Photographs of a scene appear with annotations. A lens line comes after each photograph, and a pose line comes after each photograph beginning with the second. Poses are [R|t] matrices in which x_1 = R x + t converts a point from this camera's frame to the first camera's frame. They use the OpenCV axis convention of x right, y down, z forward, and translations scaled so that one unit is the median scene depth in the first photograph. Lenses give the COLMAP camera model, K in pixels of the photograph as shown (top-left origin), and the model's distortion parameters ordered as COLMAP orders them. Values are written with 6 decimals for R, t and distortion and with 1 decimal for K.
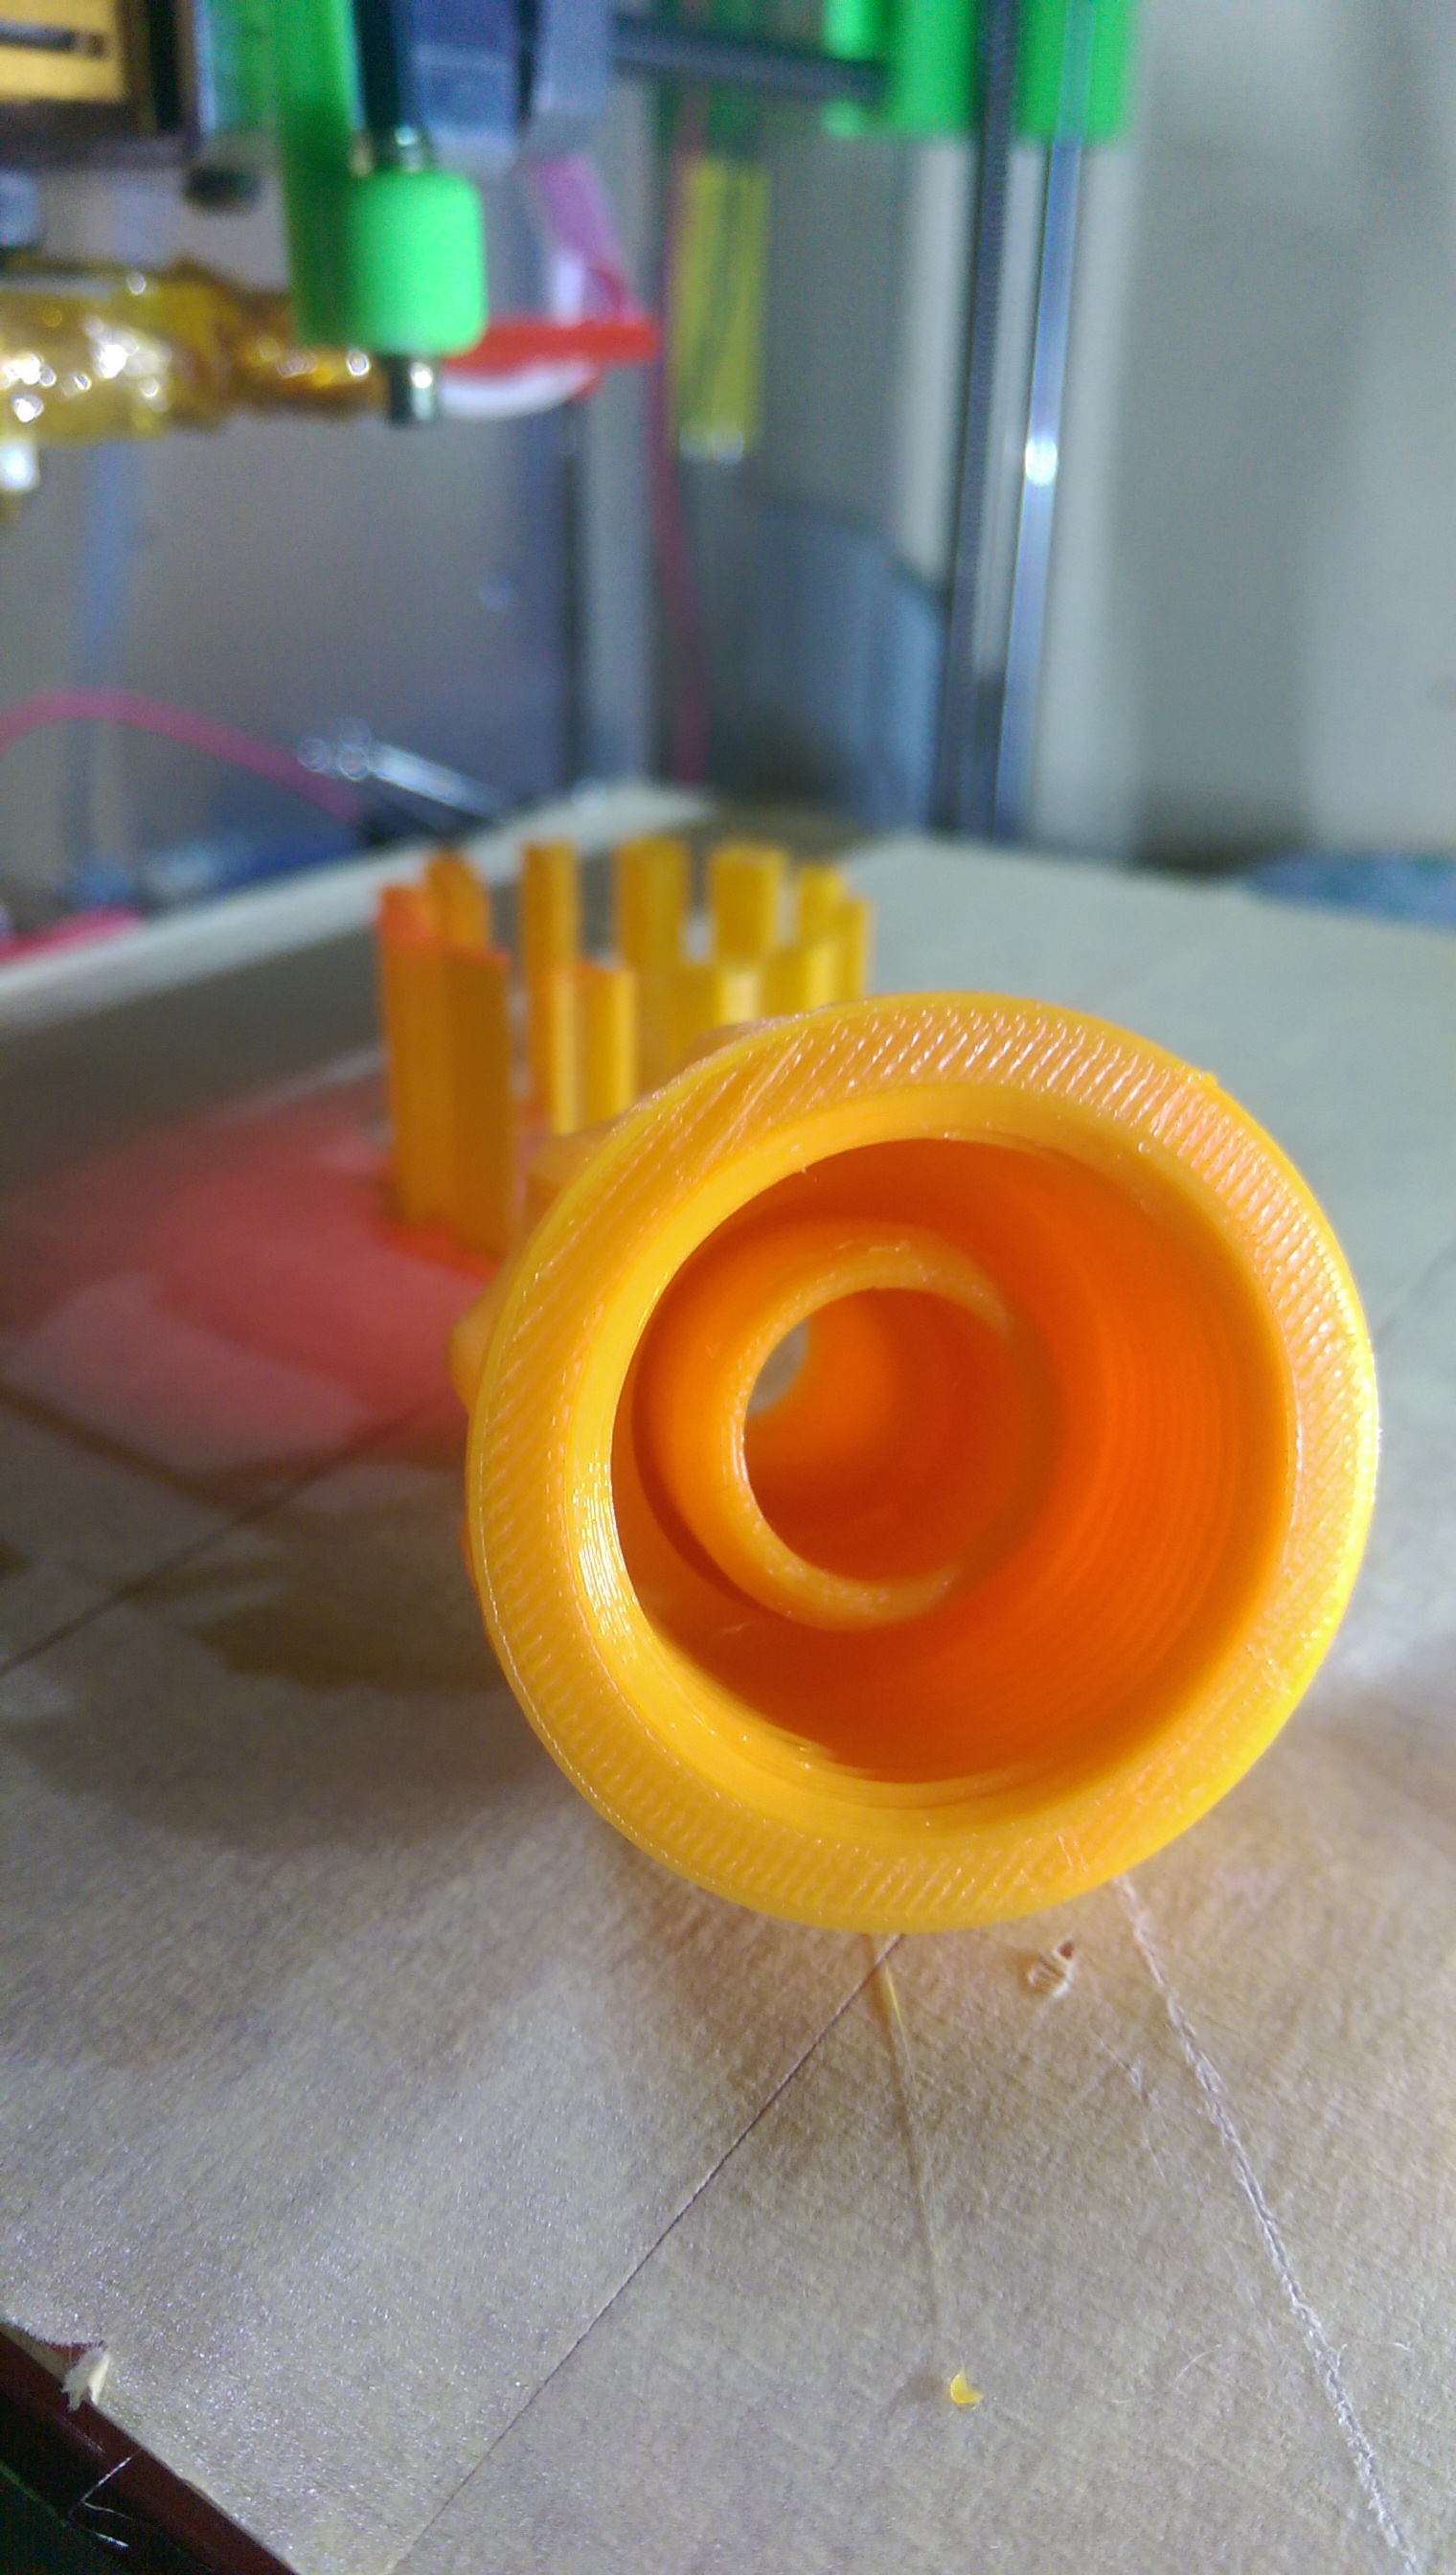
lens RADIAL K [[1913.3, 0, 728.0], [0, 1913.3, 1287.5], [0, 0, 1]] dist [0.106661, -0.187146]
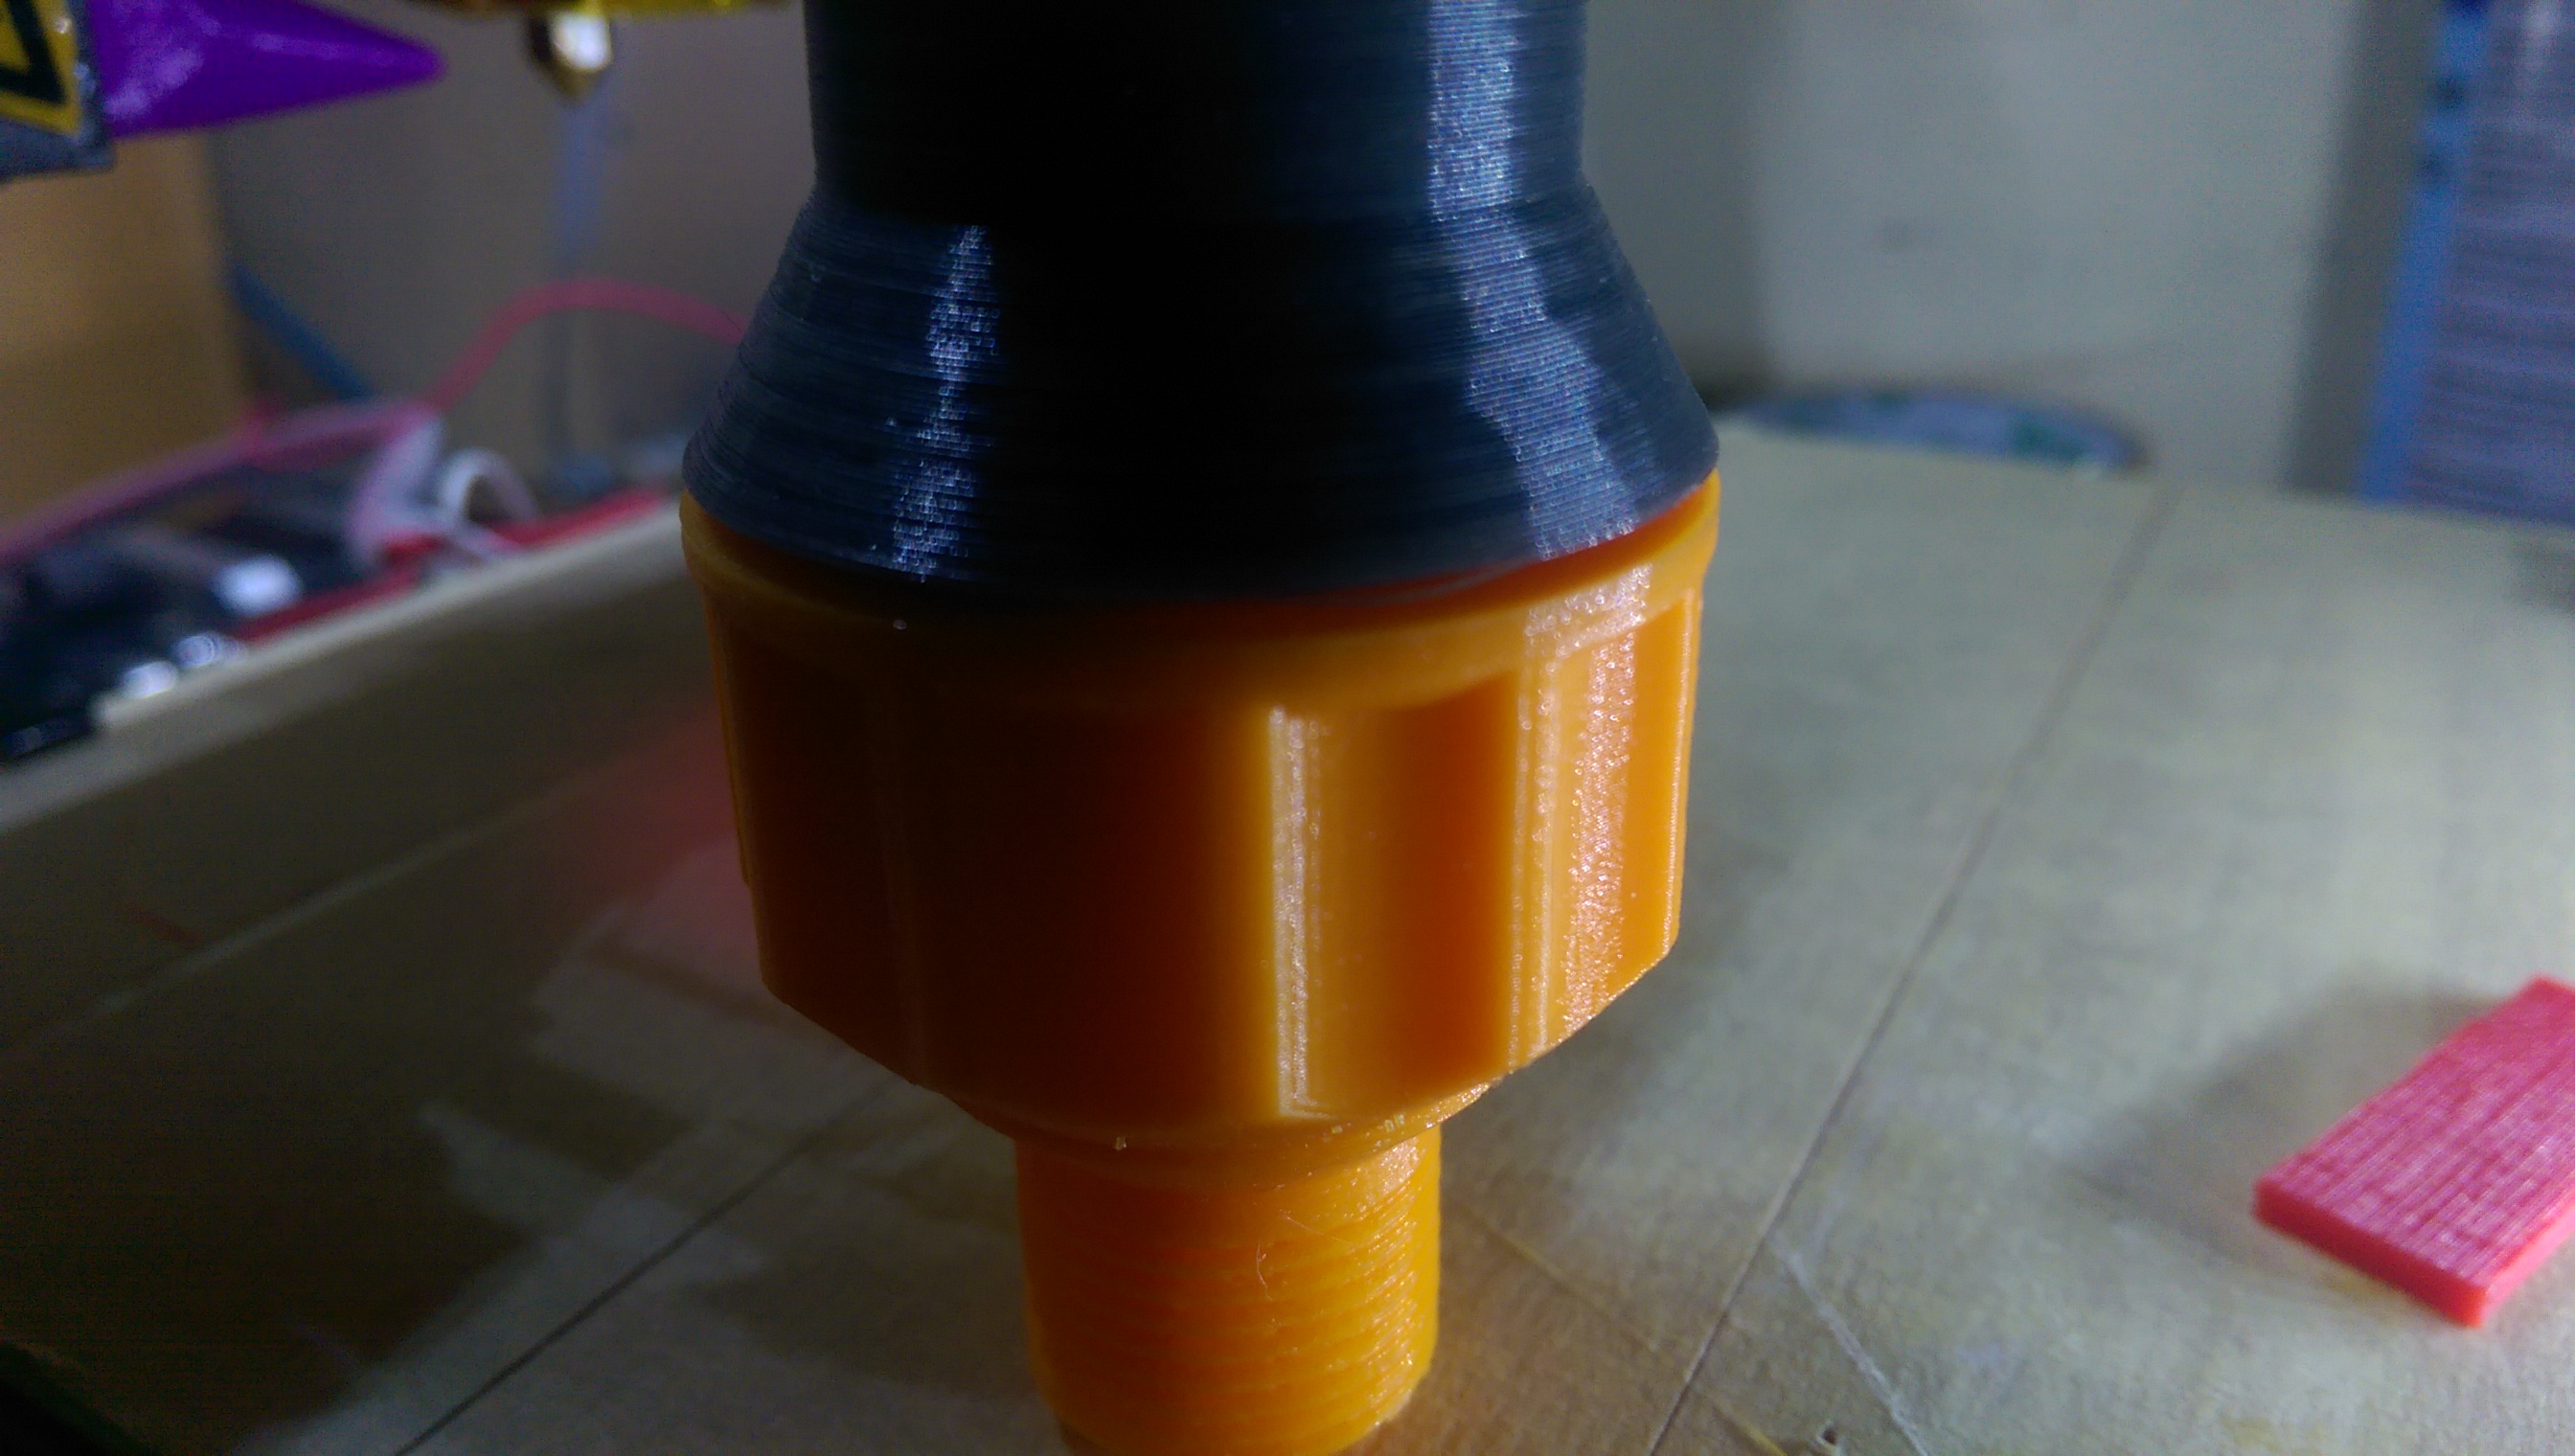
lens RADIAL K [[1913.3, 0, 1269.0], [0, 1913.3, 723.1], [0, 0, 1]] dist [0.106661, -0.187146]
pose [[0.996770, -0.052532, 0.060742, -0.156888], [0.056763, 0.995920, -0.070156, 0.032746], [-0.056809, 0.073378, 0.995685, -0.000642]]
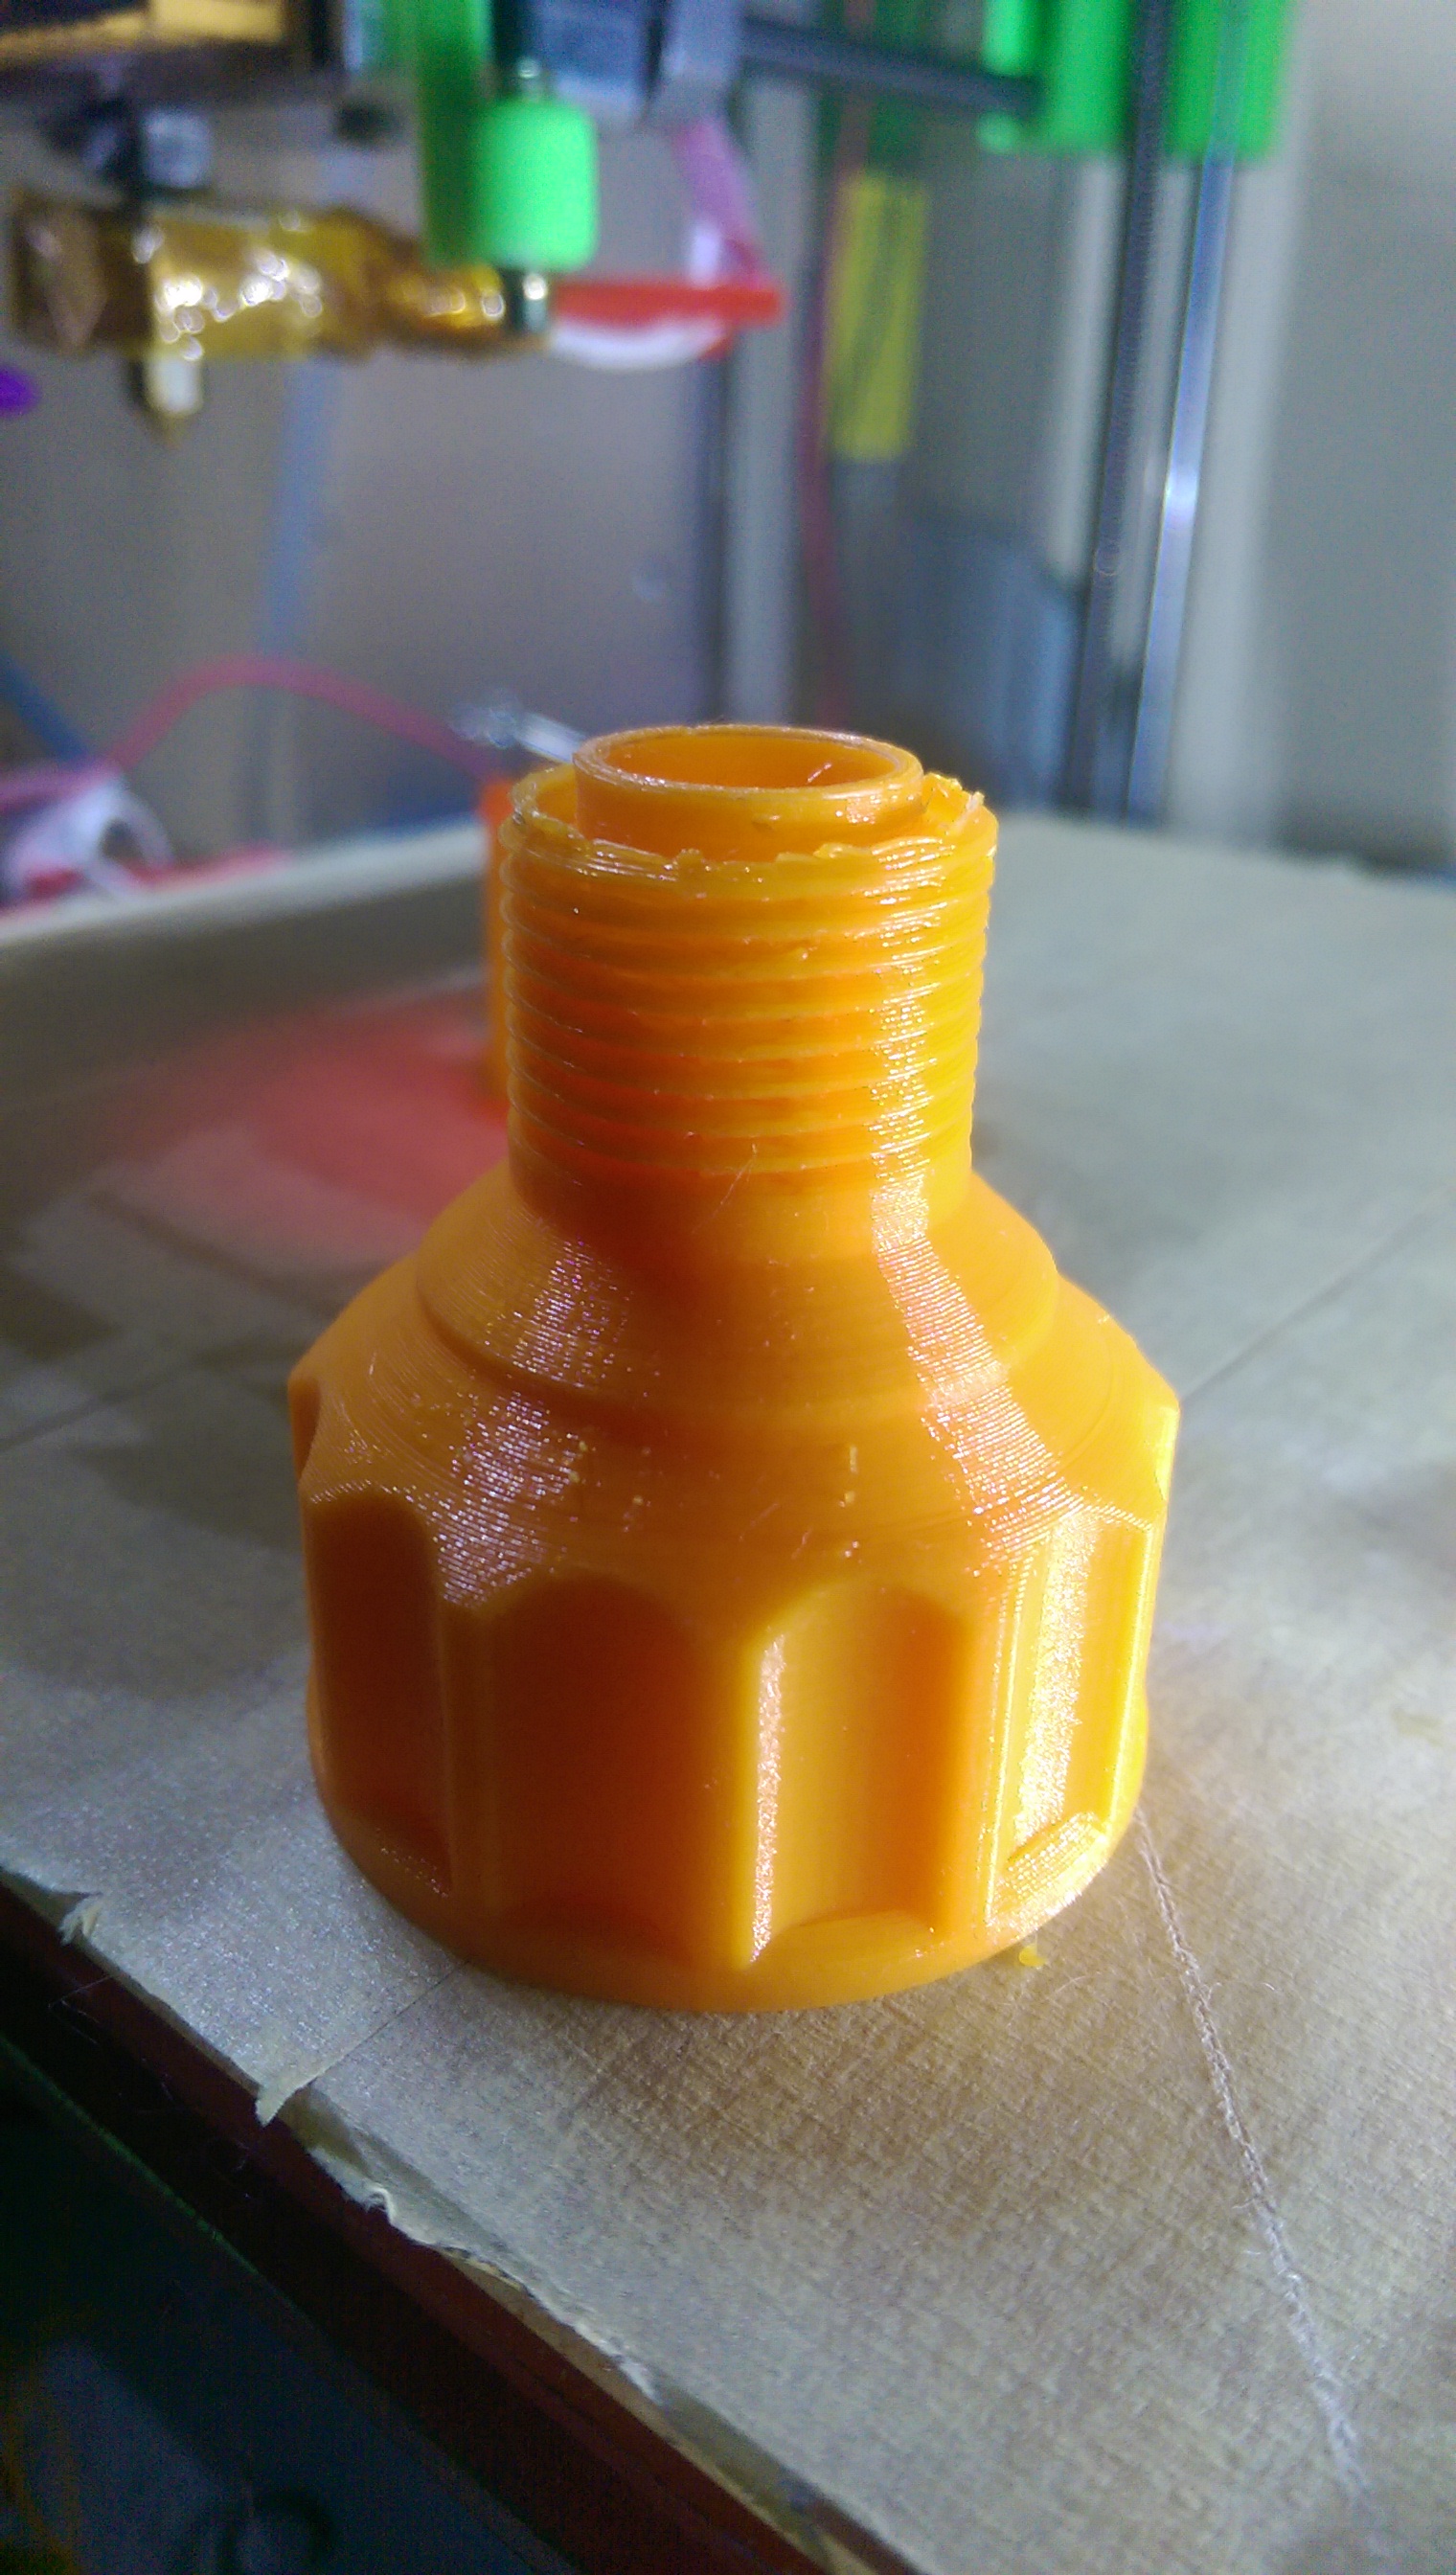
lens RADIAL K [[1913.3, 0, 728.0], [0, 1913.3, 1287.5], [0, 0, 1]] dist [0.106661, -0.187146]
pose [[0.995341, 0.048600, -0.083269, 0.099268], [-0.051213, 0.998251, -0.029535, 0.172256], [0.081688, 0.033661, 0.996089, -0.091911]]
